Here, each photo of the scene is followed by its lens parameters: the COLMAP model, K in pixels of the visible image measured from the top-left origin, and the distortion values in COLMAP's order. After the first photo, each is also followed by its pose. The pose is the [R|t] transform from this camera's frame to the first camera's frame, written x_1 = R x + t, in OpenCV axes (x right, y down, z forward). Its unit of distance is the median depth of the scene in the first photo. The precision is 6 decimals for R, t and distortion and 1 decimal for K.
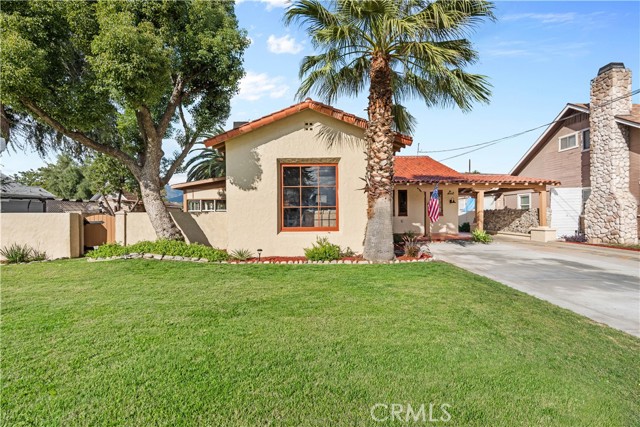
lens RADIAL K [[281.5, 0, 320.0], [0, 281.5, 213.7], [0, 0, 1]] dist [0.000423, 0.000361]
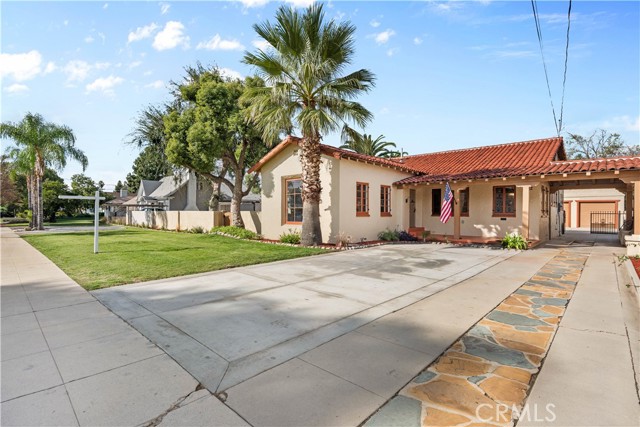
lens RADIAL K [[303.0, 0, 316.1], [0, 303.0, 215.1], [0, 0, 1]] dist [-0.002942, -0.000559]
pose [[0.712504, 0.013590, -0.701537, 1.146503], [-0.007041, 0.999901, 0.012218, -0.007098], [0.701633, -0.003765, 0.712529, -0.046433]]
